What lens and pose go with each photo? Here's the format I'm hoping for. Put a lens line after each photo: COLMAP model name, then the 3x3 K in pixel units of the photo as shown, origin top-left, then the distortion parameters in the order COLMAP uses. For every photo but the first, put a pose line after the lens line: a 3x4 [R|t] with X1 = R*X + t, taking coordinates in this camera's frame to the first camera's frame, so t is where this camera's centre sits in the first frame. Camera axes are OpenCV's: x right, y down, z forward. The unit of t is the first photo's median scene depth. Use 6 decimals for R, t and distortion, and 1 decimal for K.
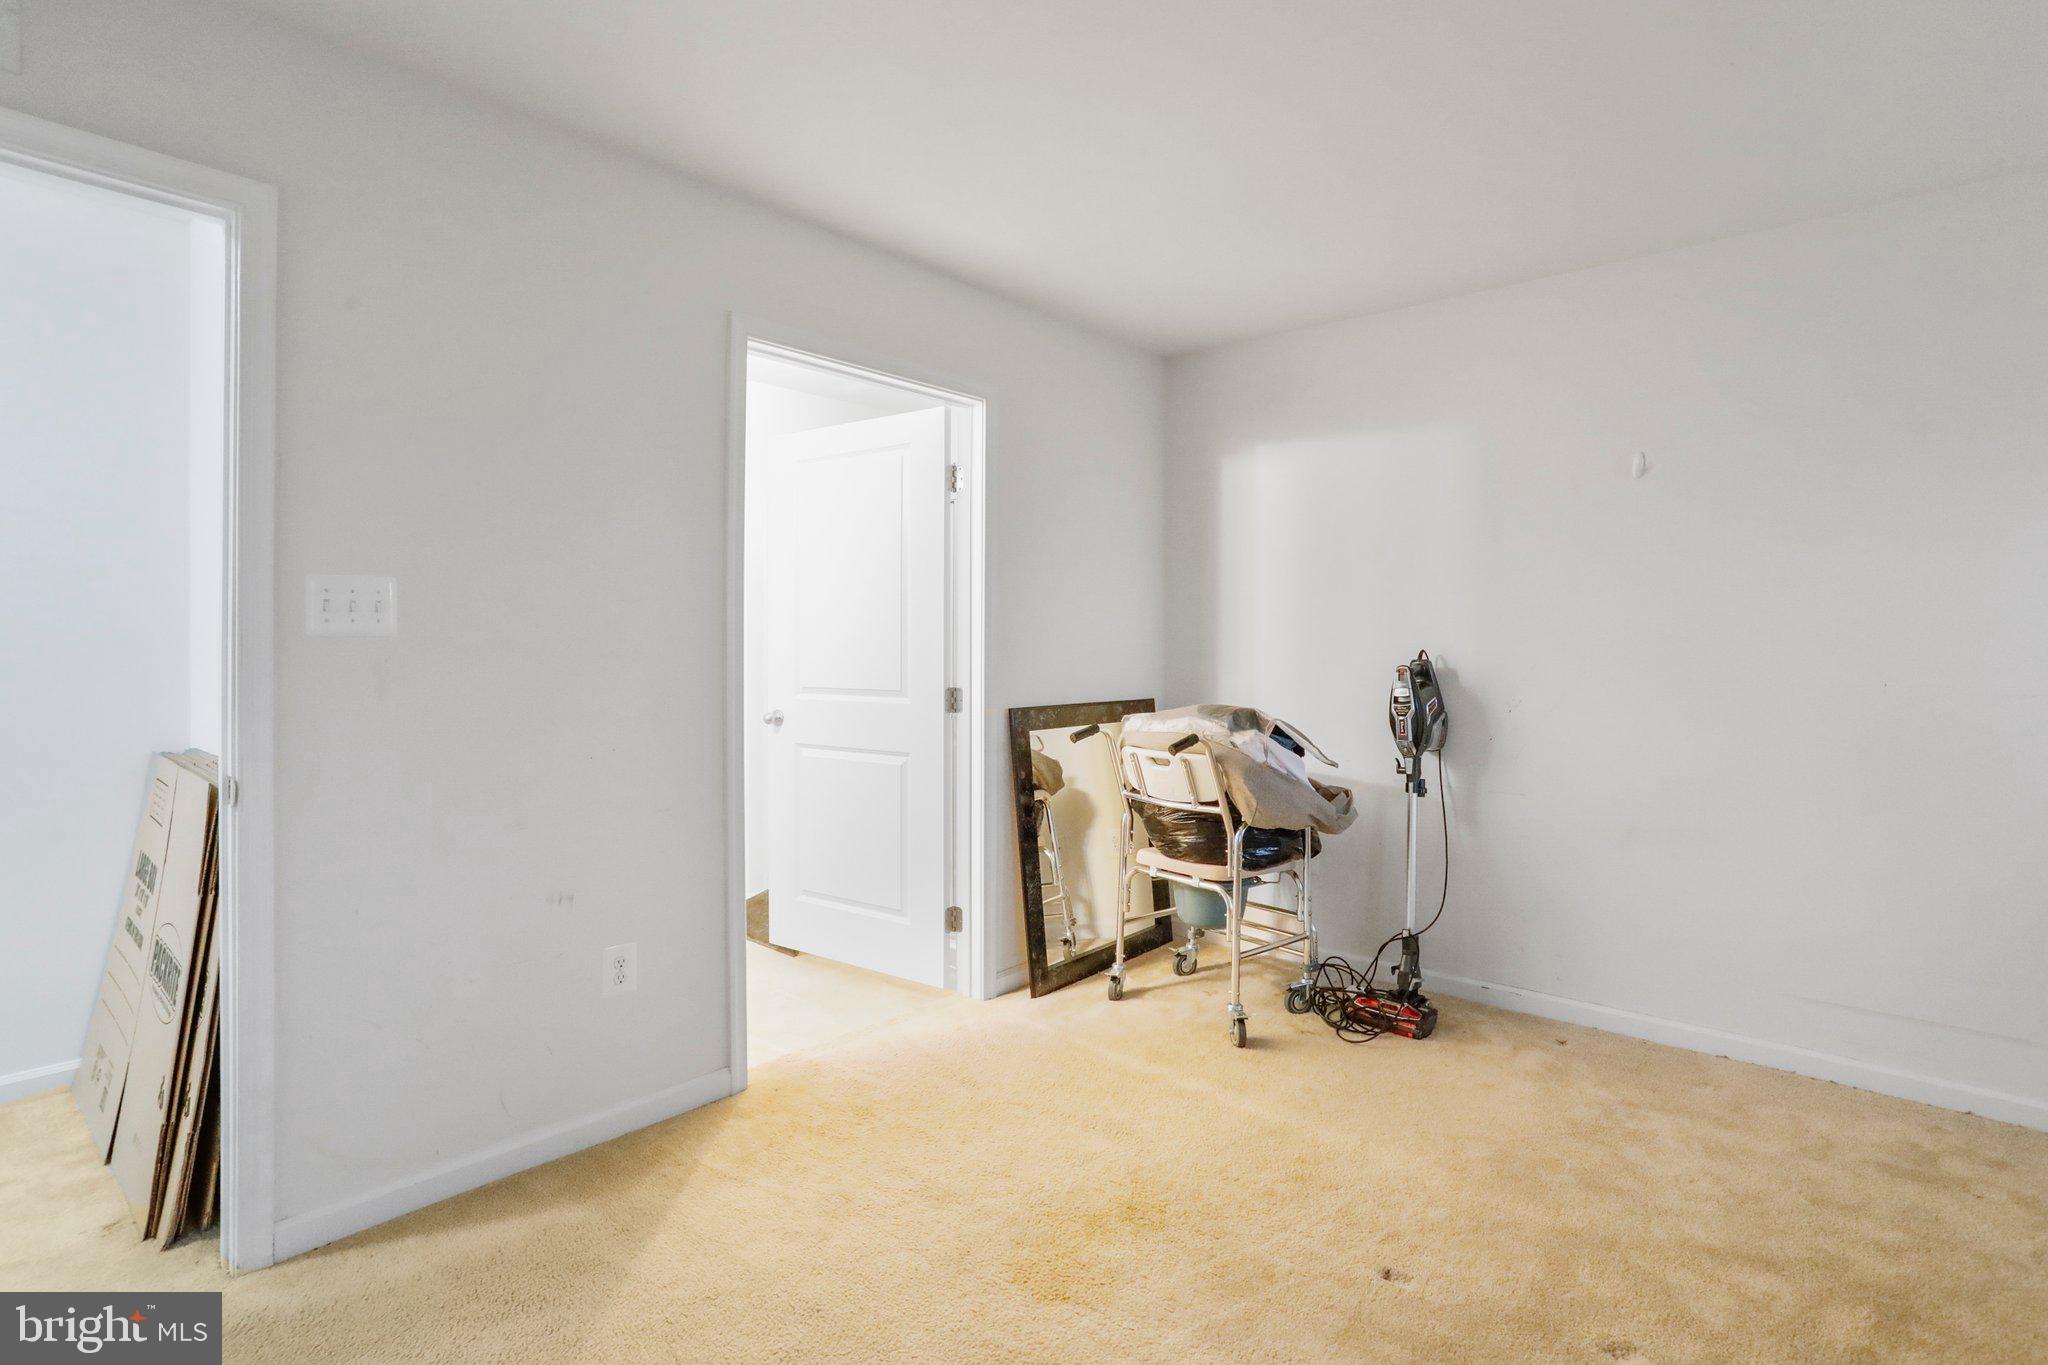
lens RADIAL K [[1002.3, 0, 1040.6], [0, 1002.3, 673.4], [0, 0, 1]] dist [-0.044224, 0.015788]
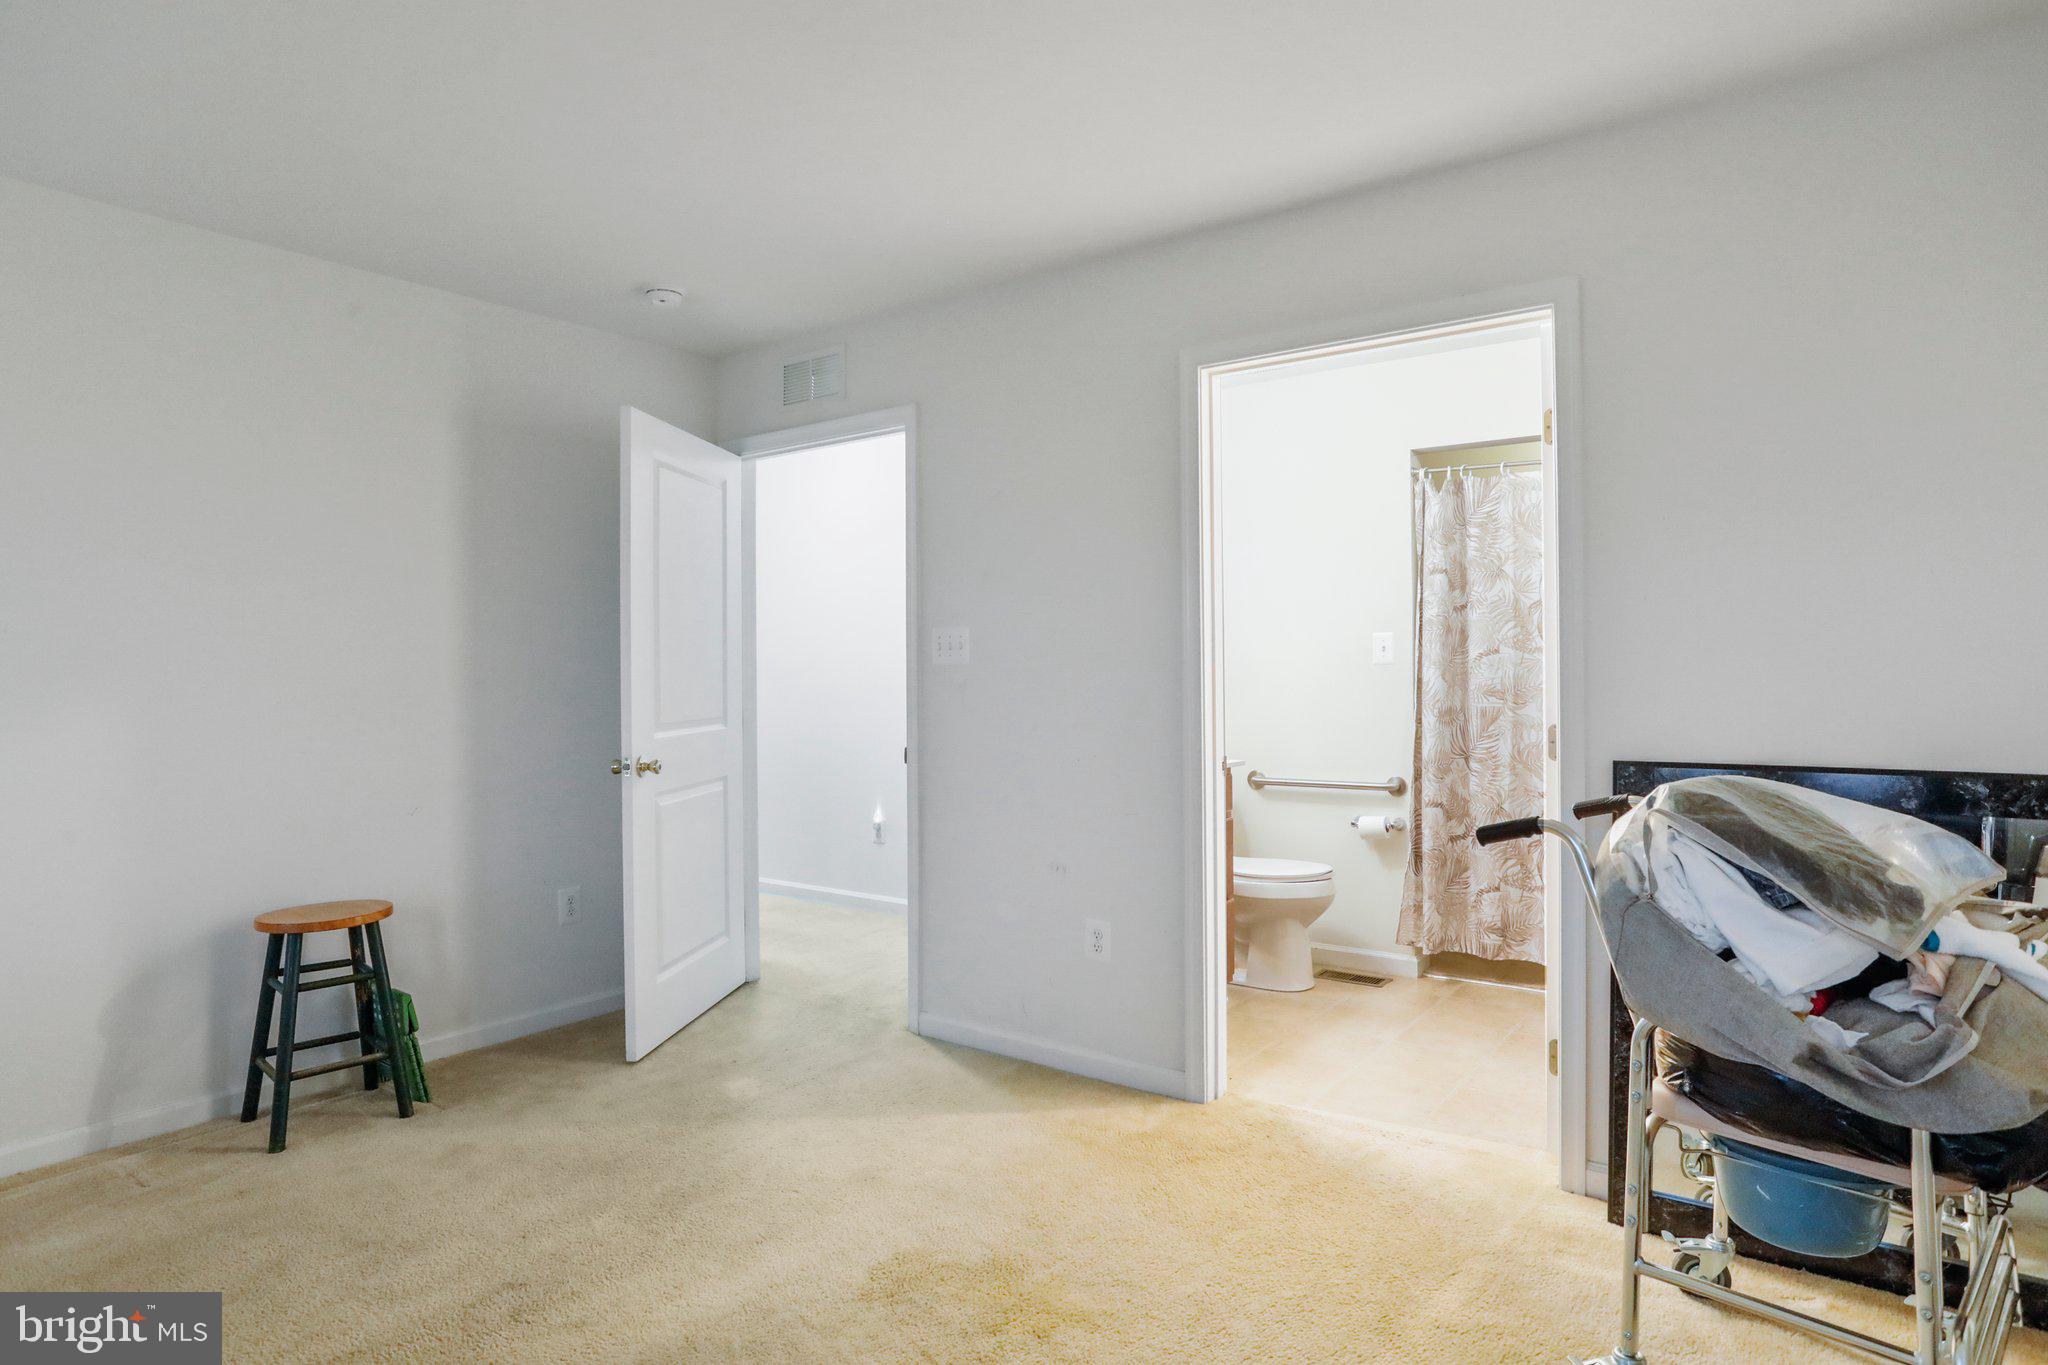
lens RADIAL K [[1177.9, 0, 1028.5], [0, 1177.9, 671.6], [0, 0, 1]] dist [-0.044223, 0.023035]
pose [[0.067078, 0.000863, -0.997747, 0.900406], [-0.013654, 0.999907, -0.000053, -0.021890], [0.997654, 0.013626, 0.067084, 0.747667]]
